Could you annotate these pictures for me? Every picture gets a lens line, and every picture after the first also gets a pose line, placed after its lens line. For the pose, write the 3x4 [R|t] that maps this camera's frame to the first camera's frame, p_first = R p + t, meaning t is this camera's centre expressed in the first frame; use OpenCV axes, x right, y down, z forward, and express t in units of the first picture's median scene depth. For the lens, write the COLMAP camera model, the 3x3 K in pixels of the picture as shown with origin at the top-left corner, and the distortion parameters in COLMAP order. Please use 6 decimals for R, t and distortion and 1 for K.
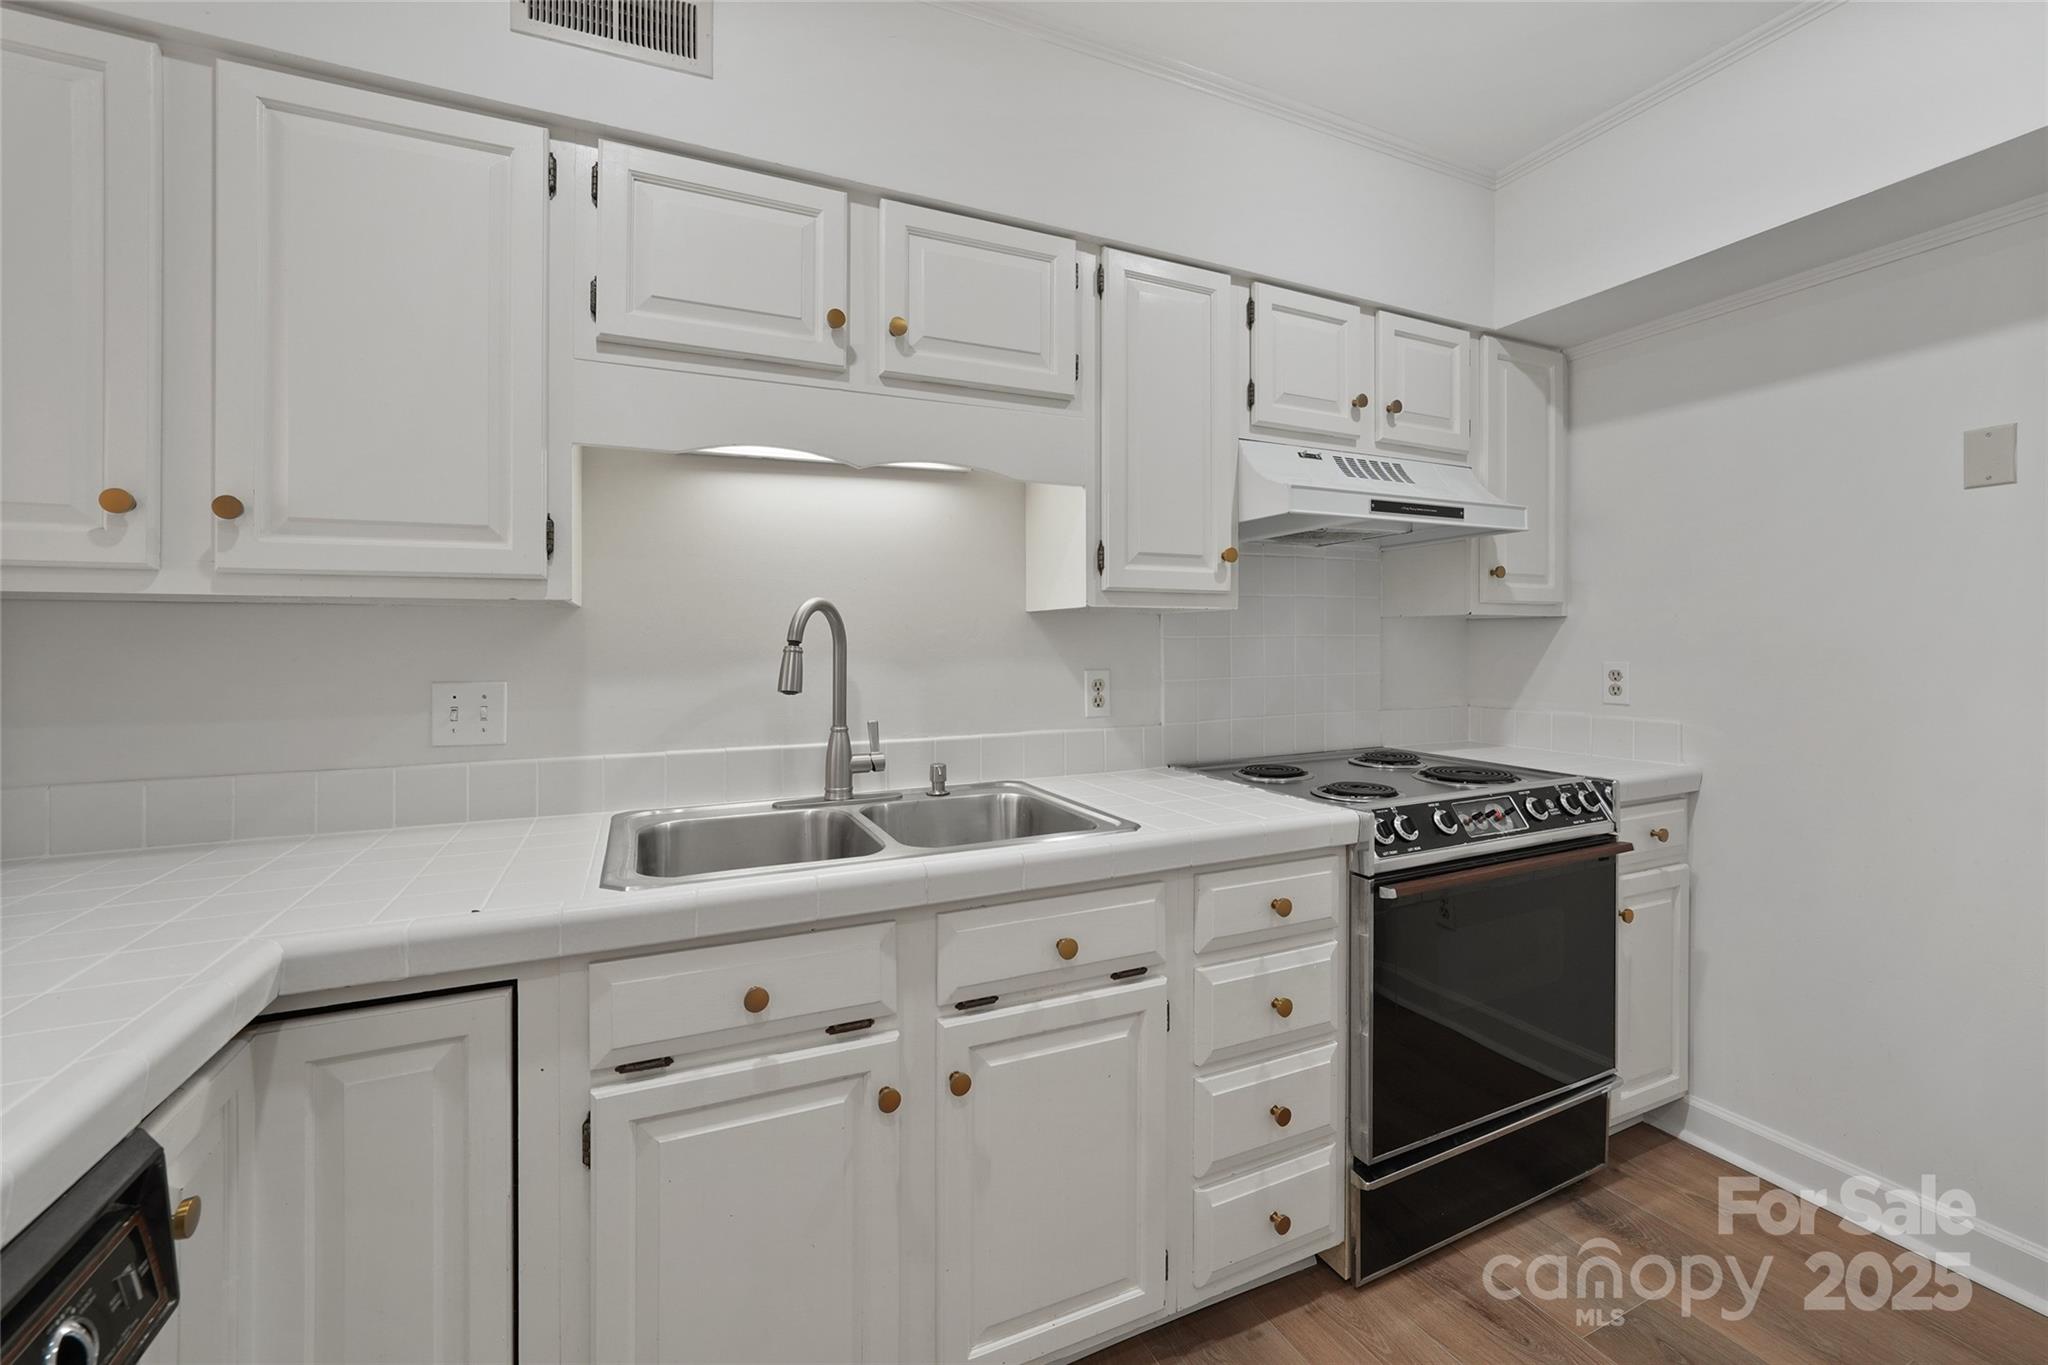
lens RADIAL K [[831.8, 0, 1020.7], [0, 831.8, 645.0], [0, 0, 1]] dist [-0.006398, 0.000361]
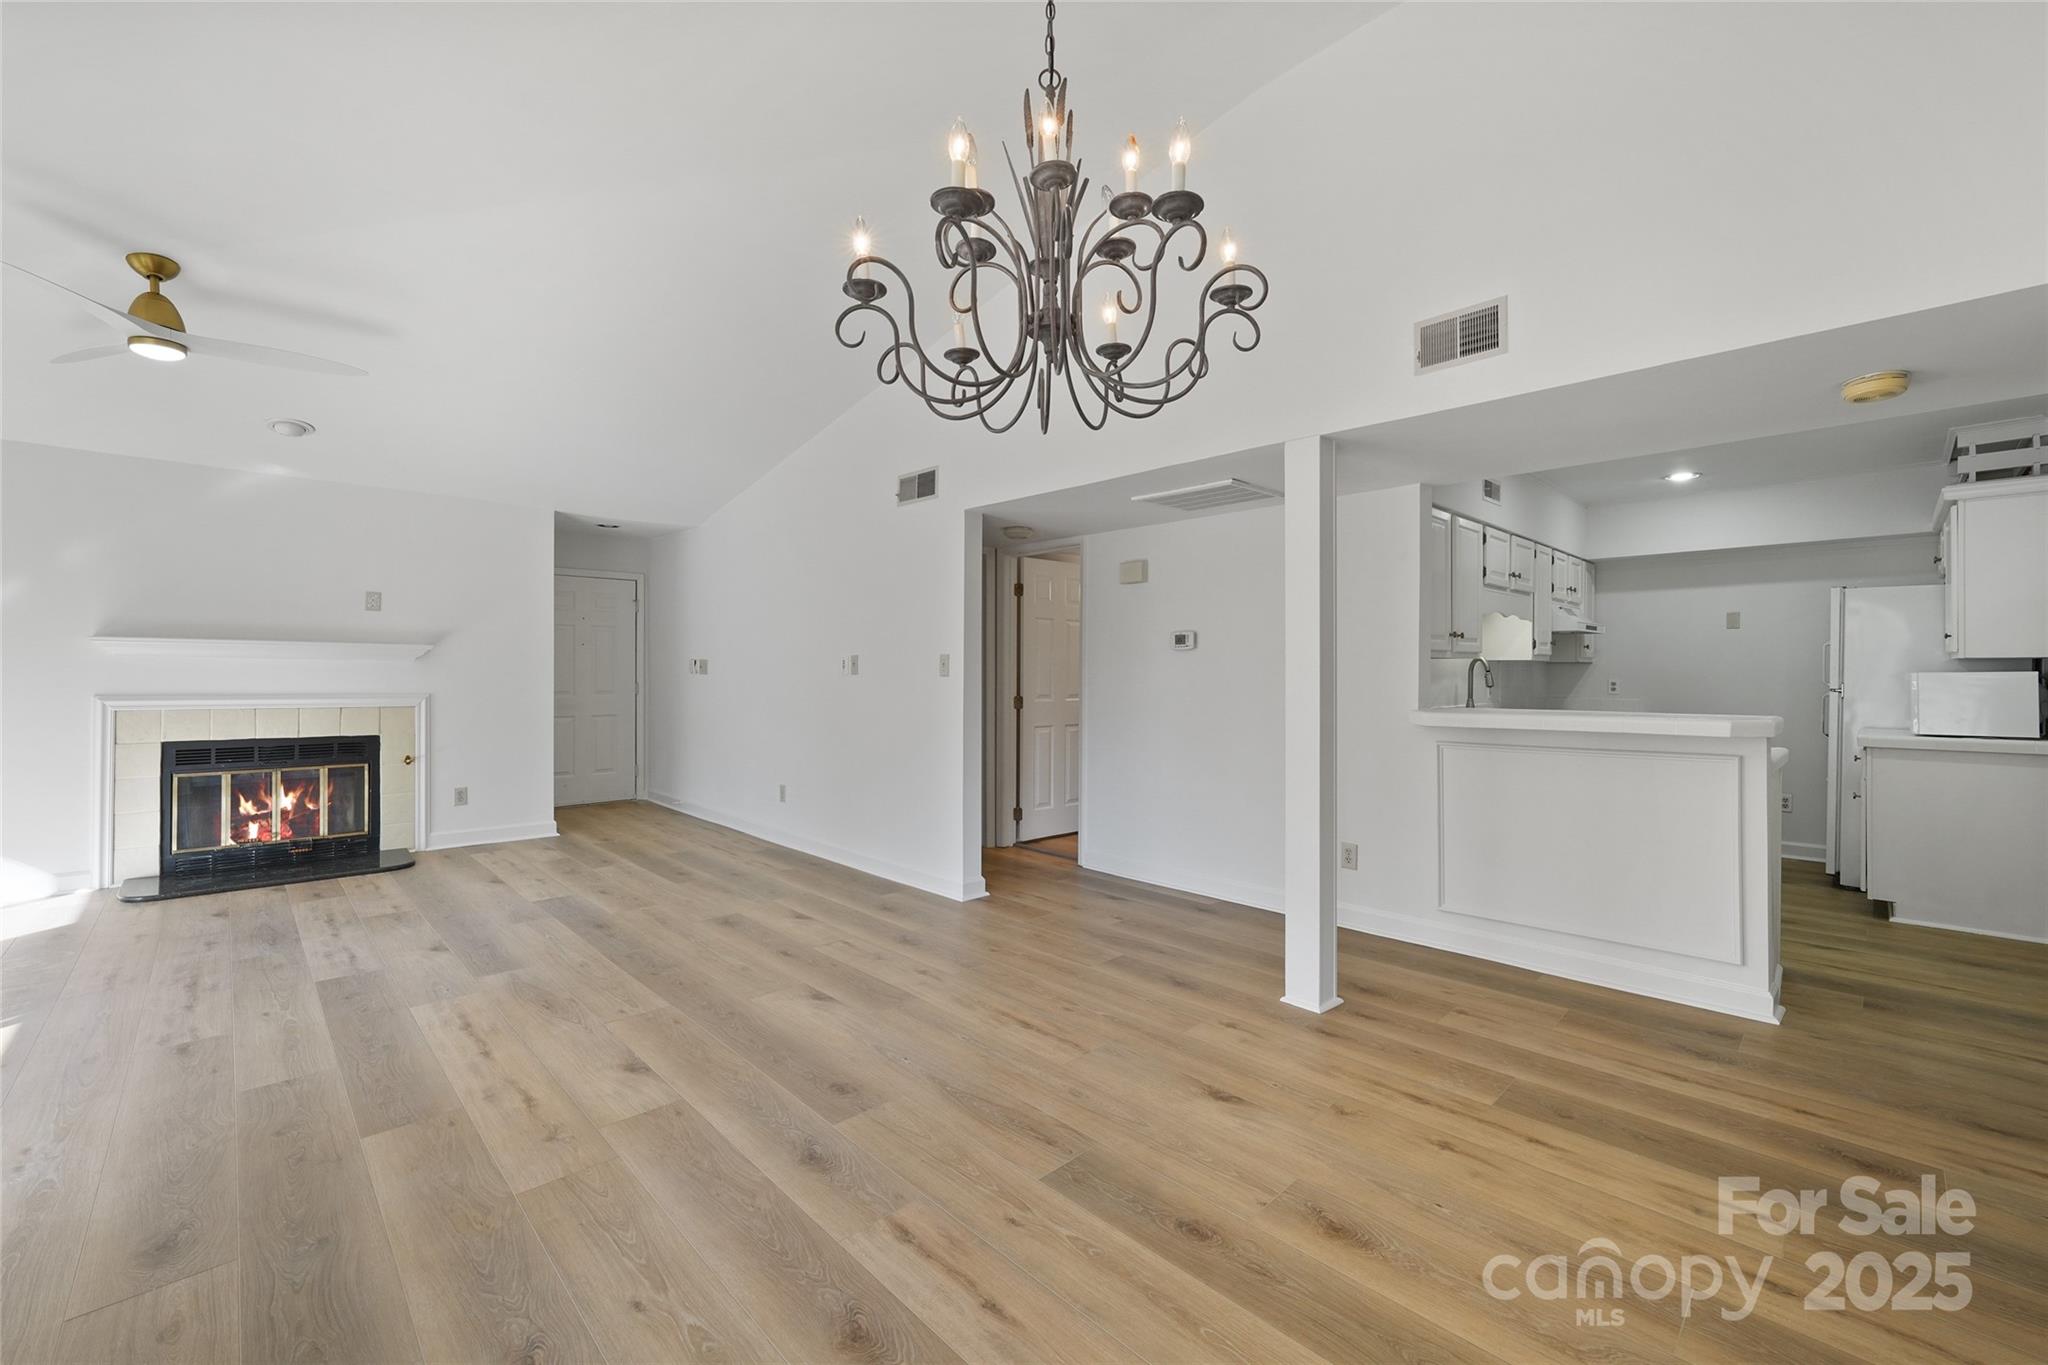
lens RADIAL K [[841.5, 0, 1030.0], [0, 841.5, 676.3], [0, 0, 1]] dist [0.008718, 0.000465]
pose [[0.938740, 0.003037, 0.344613, -2.601298], [-0.005753, 0.999960, 0.006860, 0.003298], [-0.344579, -0.008422, 0.938720, -1.230488]]
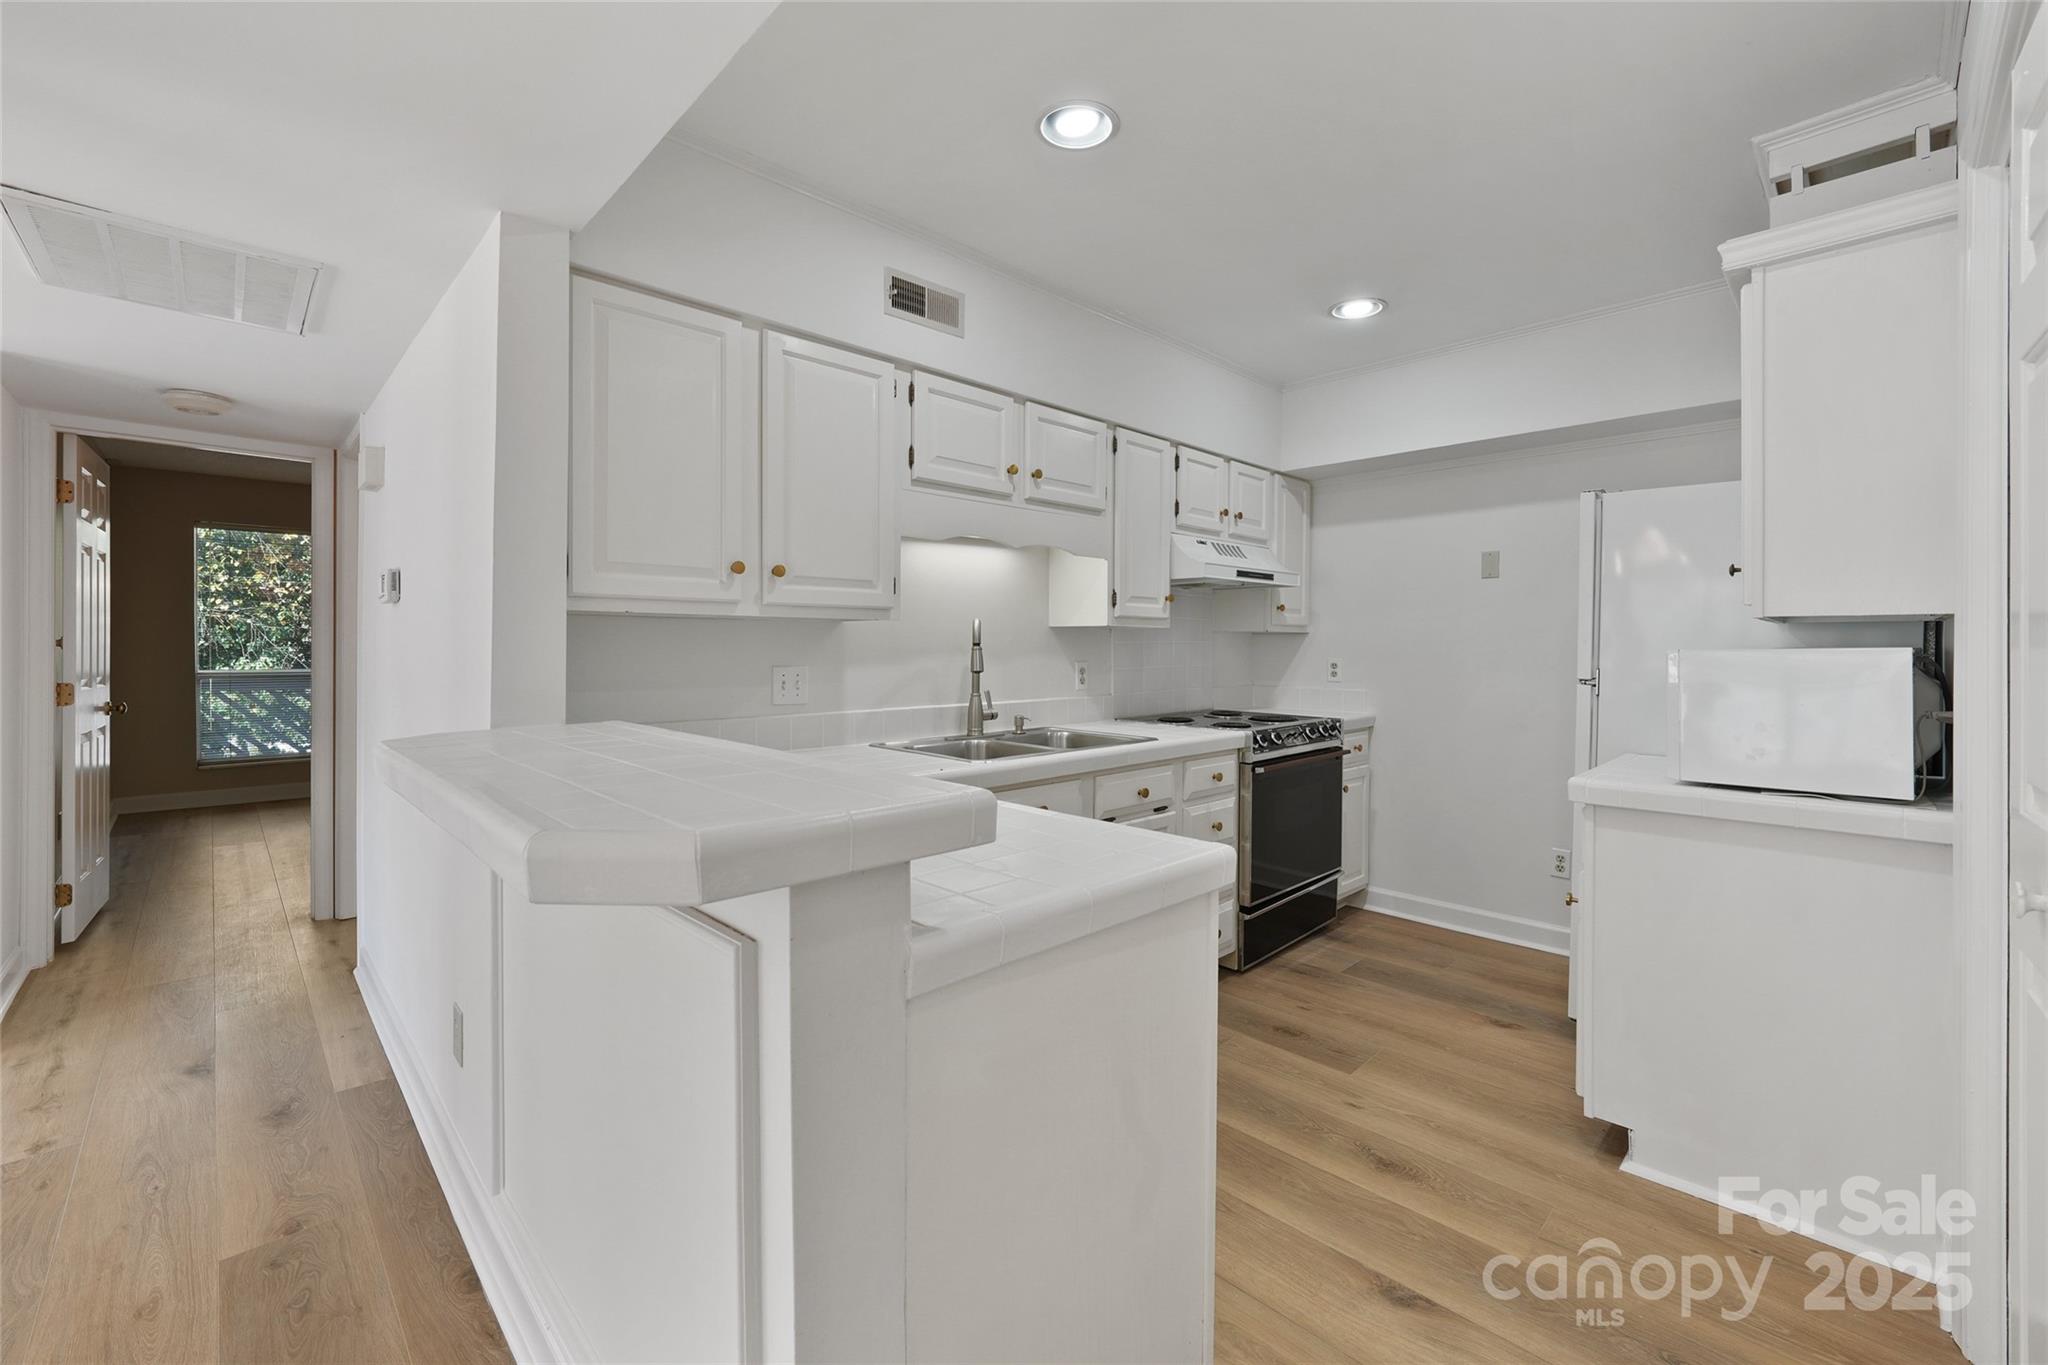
lens RADIAL K [[843.5, 0, 1018.3], [0, 843.5, 652.8], [0, 0, 1]] dist [0.008399, -0.000016]
pose [[0.942893, 0.006204, 0.333038, -0.675715], [-0.008747, 0.999943, 0.006138, 0.002970], [-0.332981, -0.008700, 0.942893, -0.629651]]
